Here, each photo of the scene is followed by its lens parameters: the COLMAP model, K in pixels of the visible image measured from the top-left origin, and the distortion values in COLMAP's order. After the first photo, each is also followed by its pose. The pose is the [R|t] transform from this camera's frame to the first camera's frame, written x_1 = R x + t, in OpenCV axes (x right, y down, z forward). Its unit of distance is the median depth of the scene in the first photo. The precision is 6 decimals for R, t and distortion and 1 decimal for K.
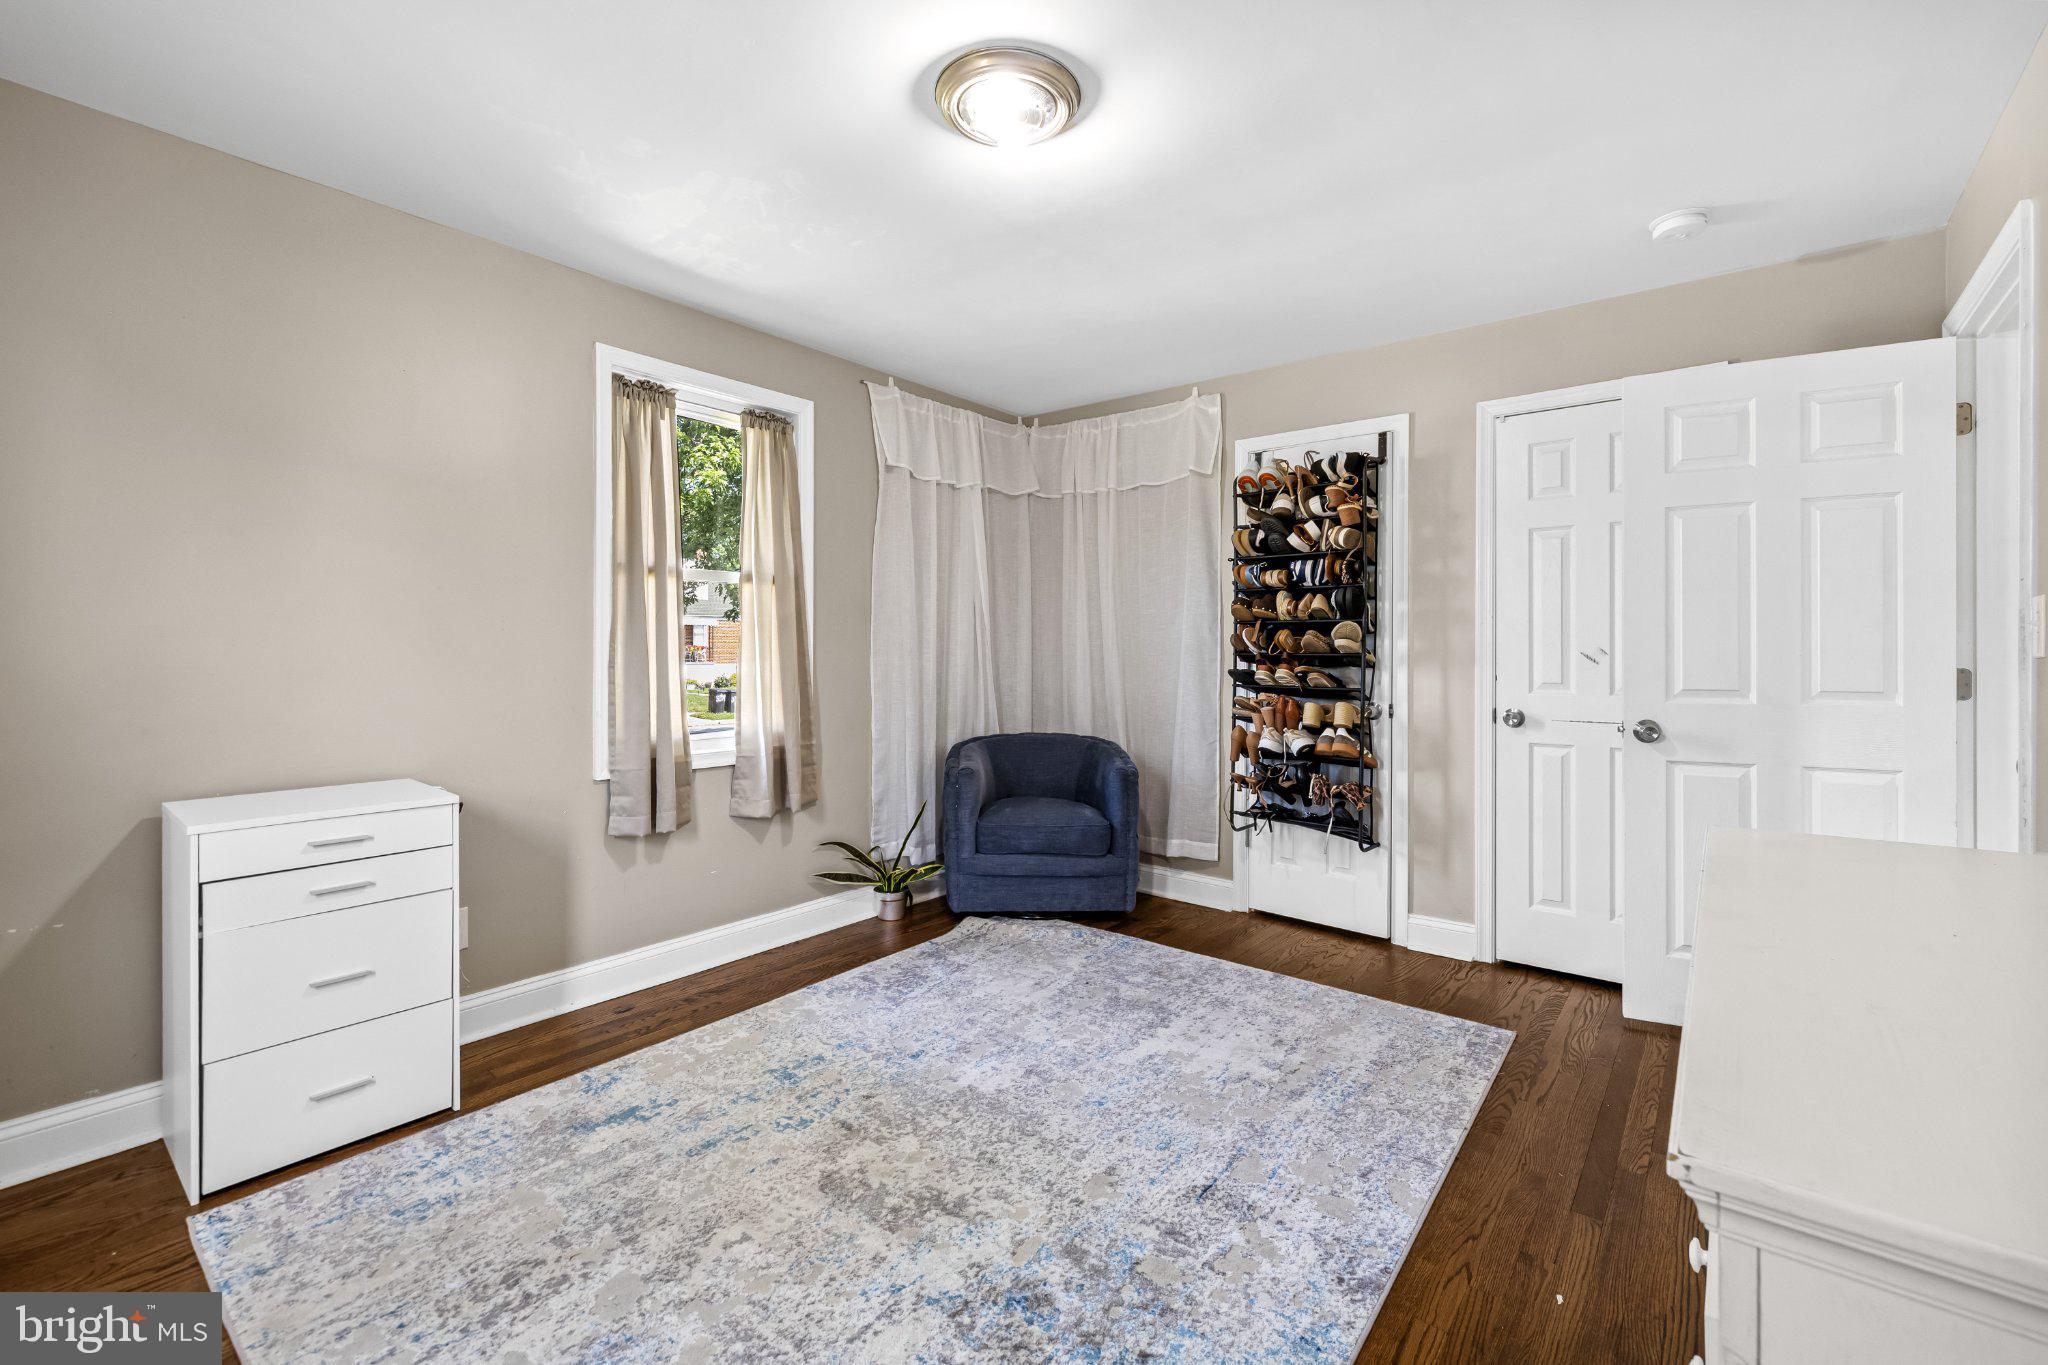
lens RADIAL K [[866.5, 0, 1024.4], [0, 866.5, 643.3], [0, 0, 1]] dist [0.002191, 0.000229]
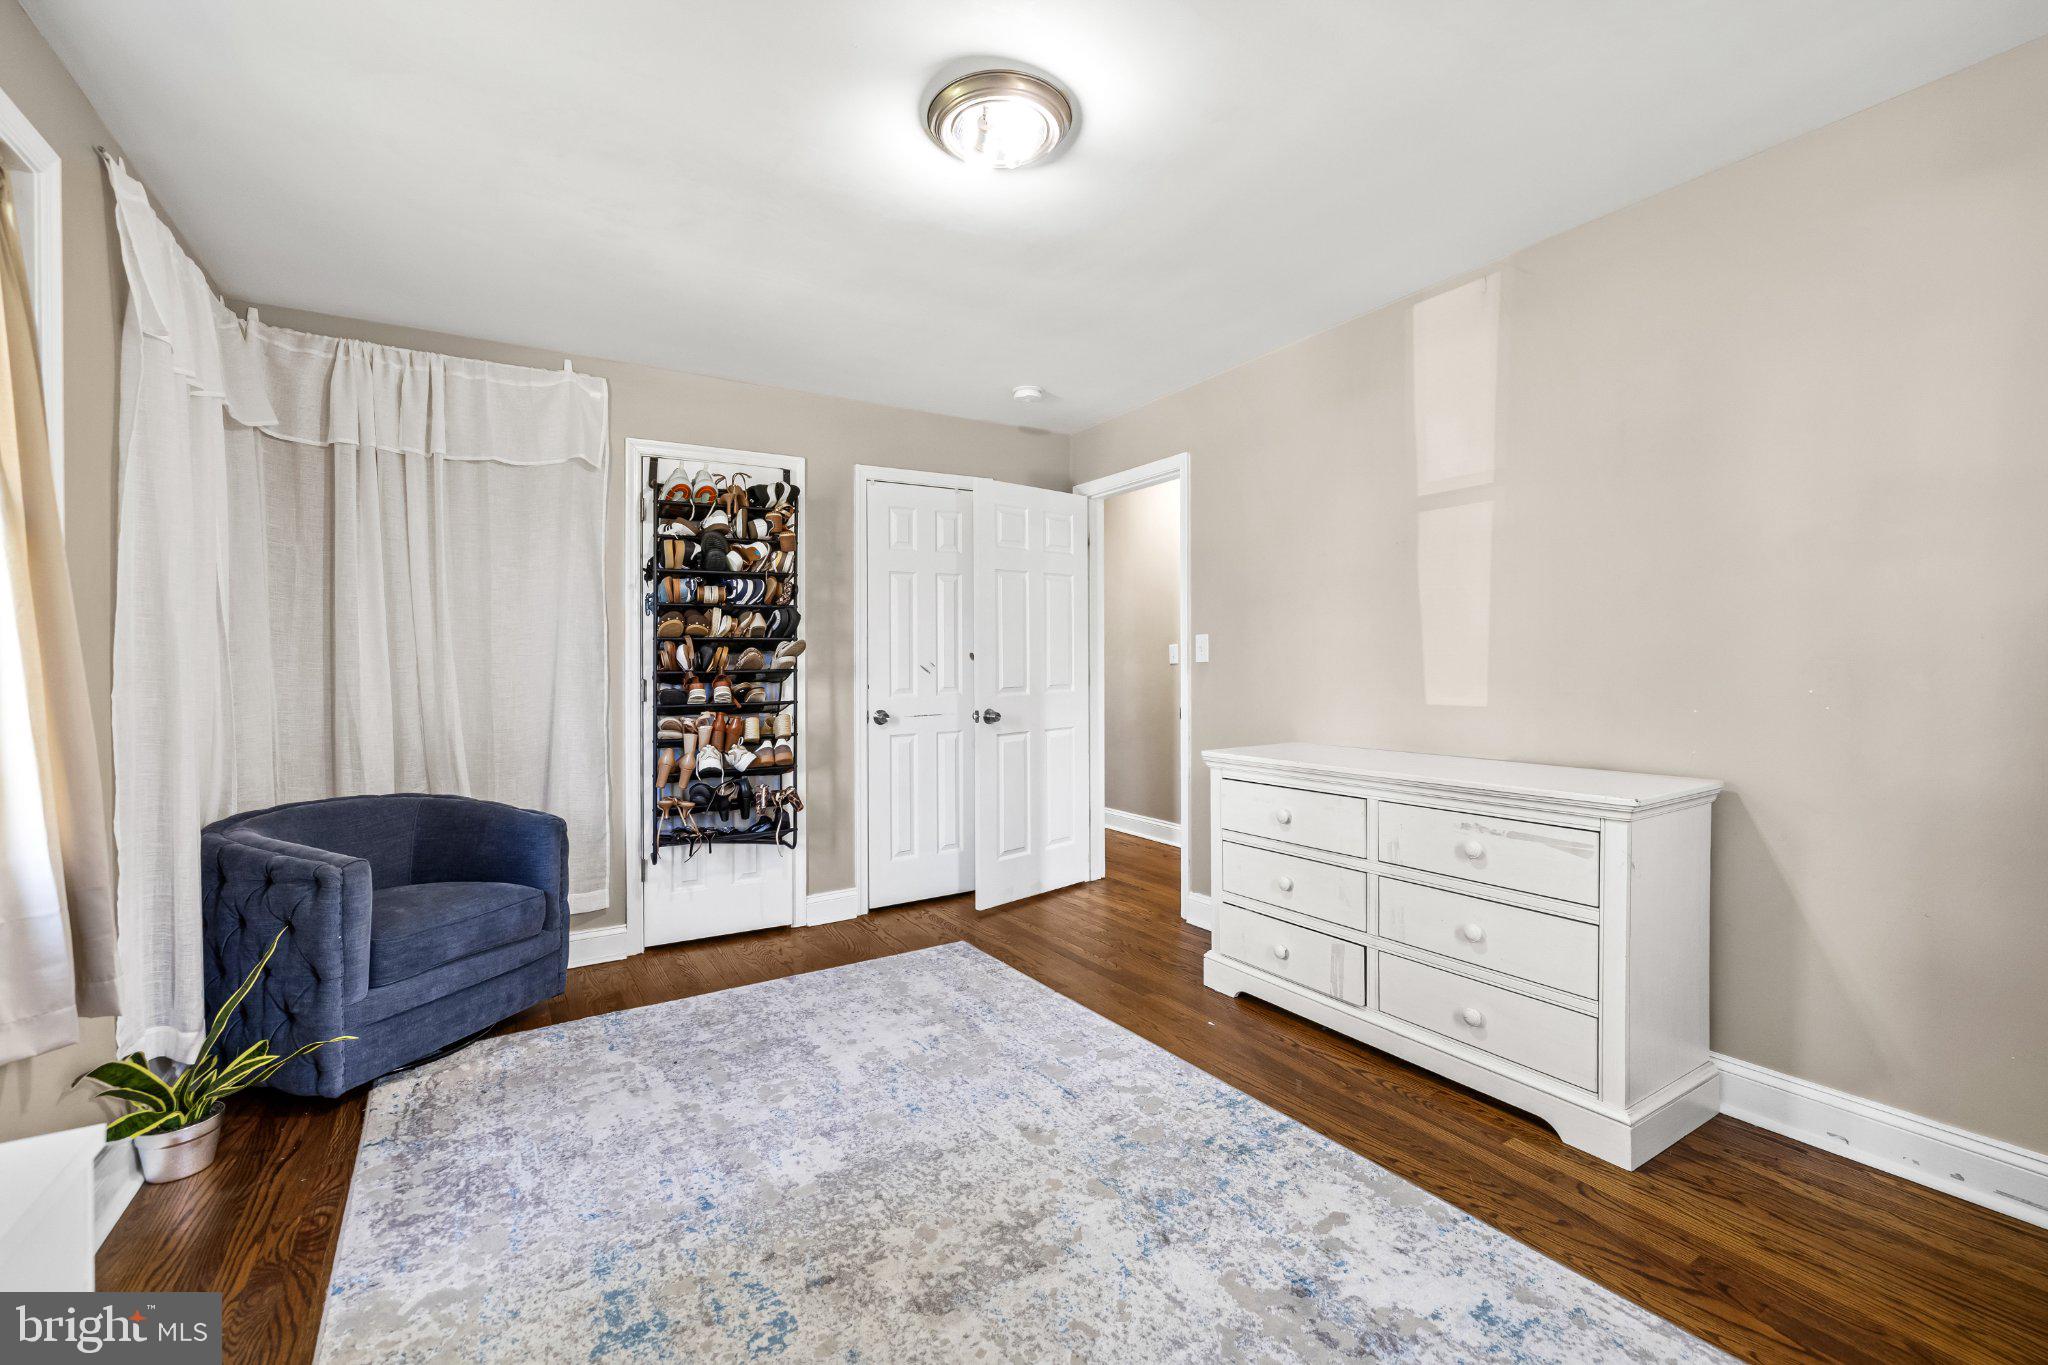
lens RADIAL K [[864.8, 0, 1021.6], [0, 864.8, 667.3], [0, 0, 1]] dist [0.001502, 0.000140]
pose [[0.325825, -0.011370, 0.945362, -0.568944], [0.008431, 0.999923, 0.009120, 0.001873], [-0.945392, 0.004999, 0.325896, 0.377178]]
